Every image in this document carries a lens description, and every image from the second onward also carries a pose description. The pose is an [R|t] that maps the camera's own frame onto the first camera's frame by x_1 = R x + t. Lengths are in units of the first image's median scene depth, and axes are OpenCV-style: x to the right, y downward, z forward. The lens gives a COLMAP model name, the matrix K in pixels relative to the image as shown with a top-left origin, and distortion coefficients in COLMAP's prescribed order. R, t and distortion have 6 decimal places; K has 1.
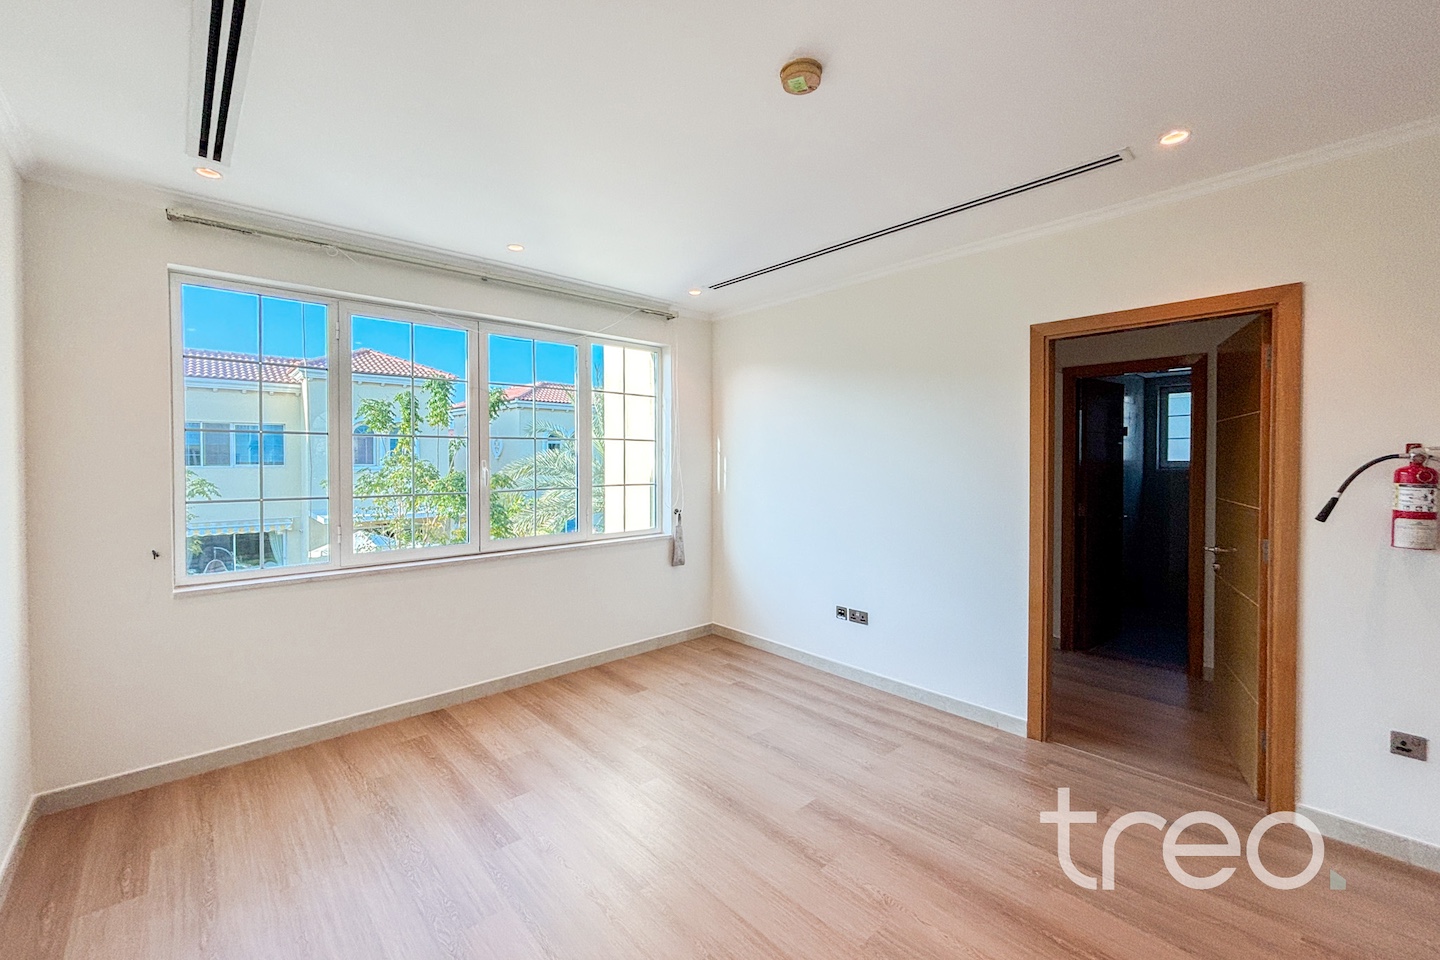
lens RADIAL K [[595.5, 0, 714.0], [0, 595.5, 467.6], [0, 0, 1]] dist [0.005599, -0.002253]
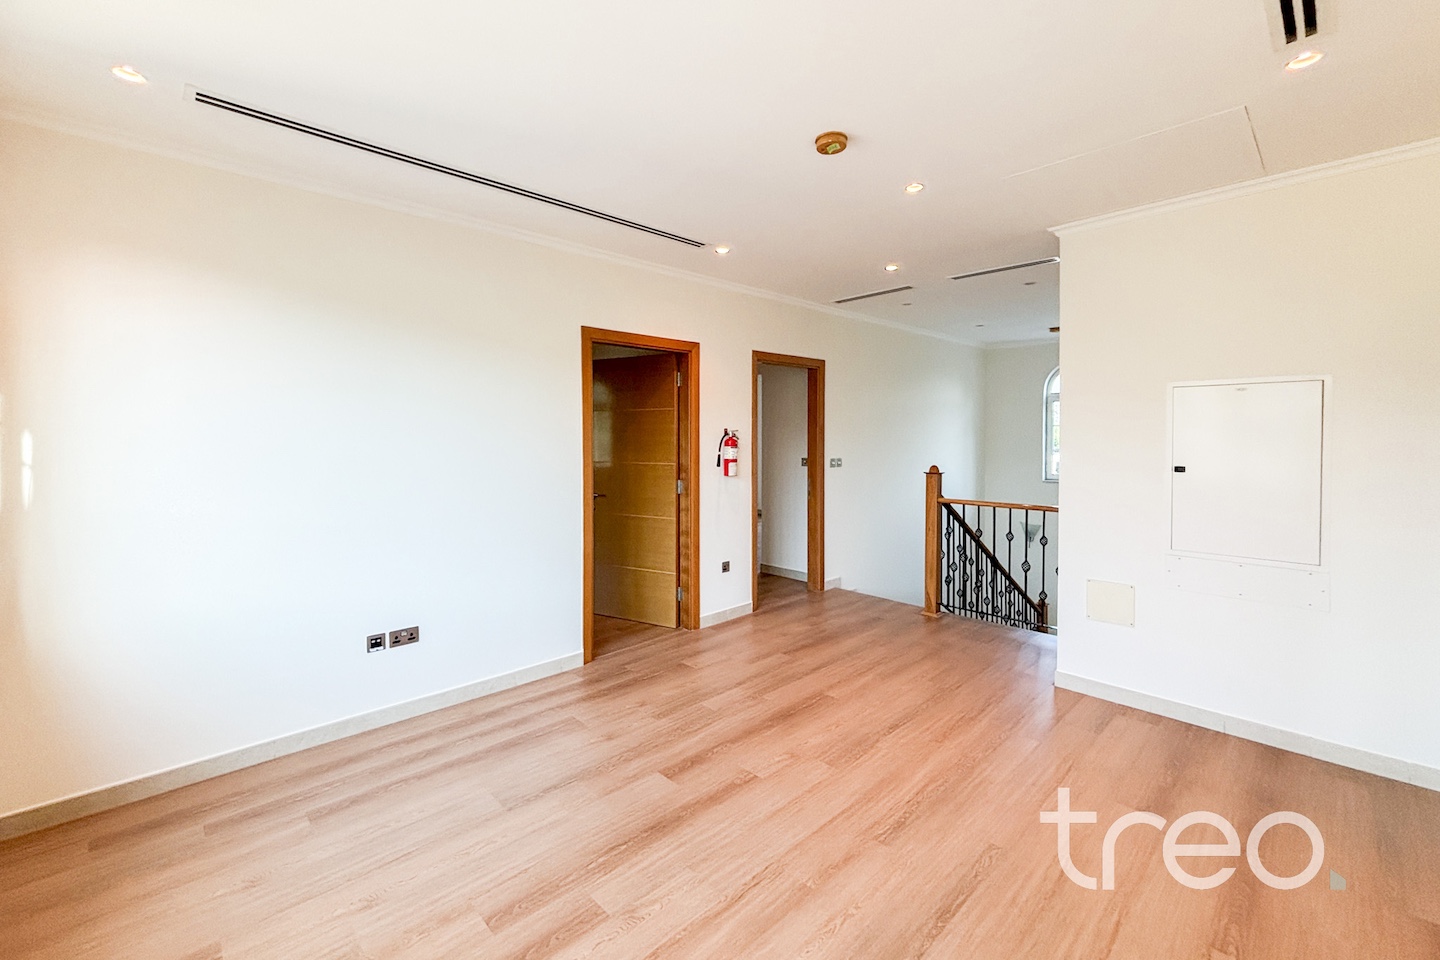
lens RADIAL K [[595.5, 0, 705.2], [0, 595.5, 447.9], [0, 0, 1]] dist [0.005599, -0.002253]
pose [[-0.018936, -0.021643, 0.999586, -0.643268], [0.016729, 0.999619, 0.021960, -0.010843], [-0.999681, 0.017138, -0.018567, 0.720501]]
